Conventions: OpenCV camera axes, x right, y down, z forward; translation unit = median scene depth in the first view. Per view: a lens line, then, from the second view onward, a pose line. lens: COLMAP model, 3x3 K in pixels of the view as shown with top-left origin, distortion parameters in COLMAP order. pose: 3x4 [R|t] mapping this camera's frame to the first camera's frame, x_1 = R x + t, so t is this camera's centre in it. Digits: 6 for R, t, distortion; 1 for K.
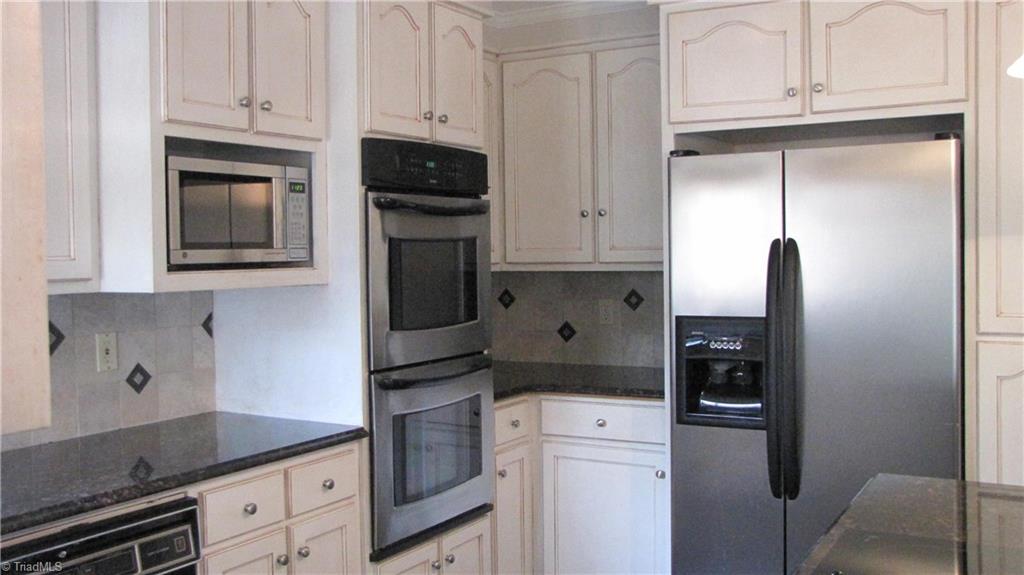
lens RADIAL K [[989.9, 0, 512.0], [0, 989.9, 287.5], [0, 0, 1]] dist [-0.132348, 0.208034]
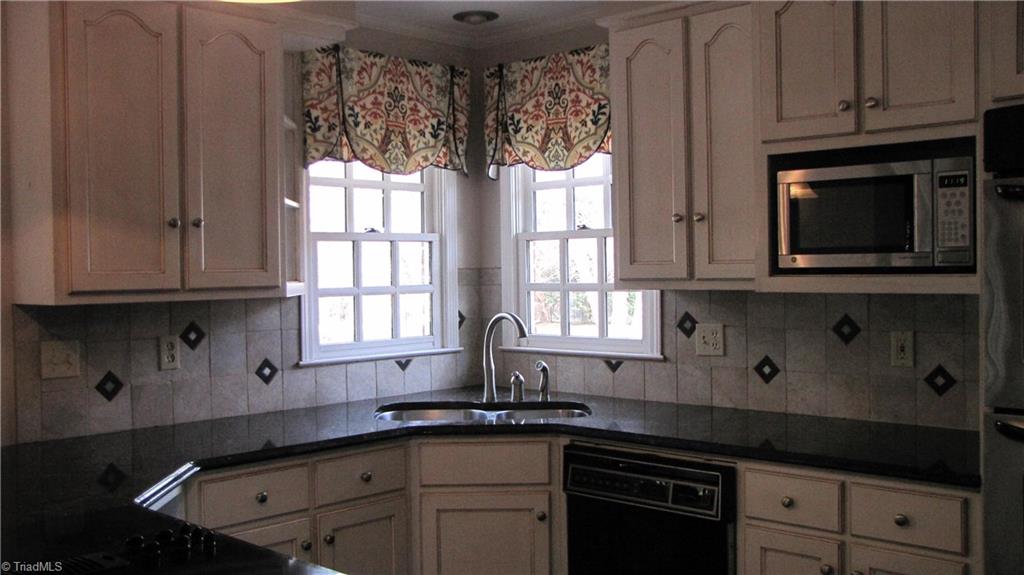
lens RADIAL K [[989.9, 0, 512.0], [0, 989.9, 287.5], [0, 0, 1]] dist [-0.132348, 0.208034]
pose [[-0.219469, 0.037191, -0.974910, 0.694154], [-0.020087, 0.998889, 0.042628, -0.036403], [0.975413, 0.028938, -0.218478, 0.801479]]
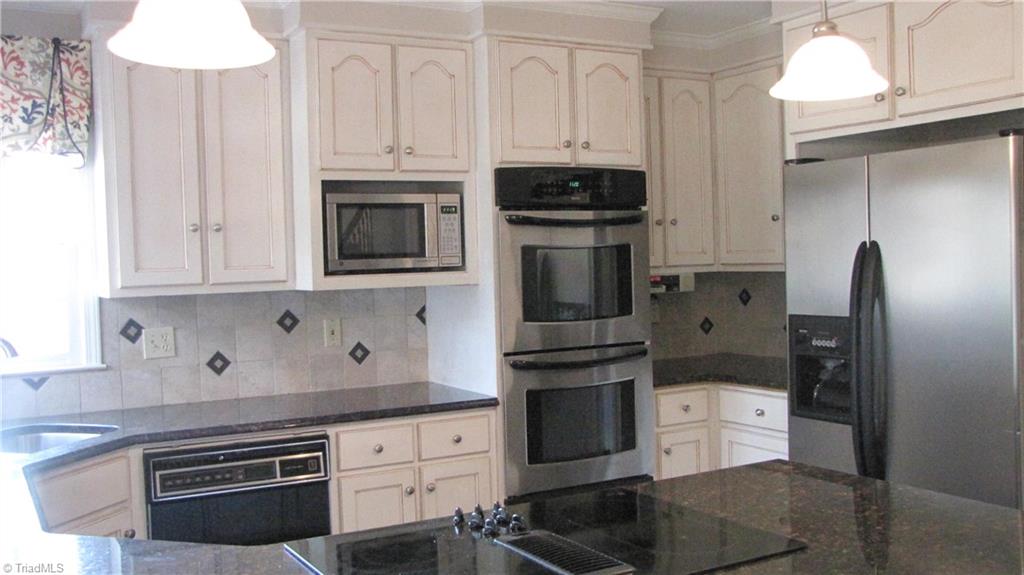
lens RADIAL K [[989.9, 0, 512.0], [0, 989.9, 287.5], [0, 0, 1]] dist [-0.132348, 0.208034]
pose [[0.861307, 0.004702, -0.508064, 0.508767], [-0.002398, 0.999984, 0.005190, -0.005950], [0.508080, -0.003252, 0.861304, -0.078650]]
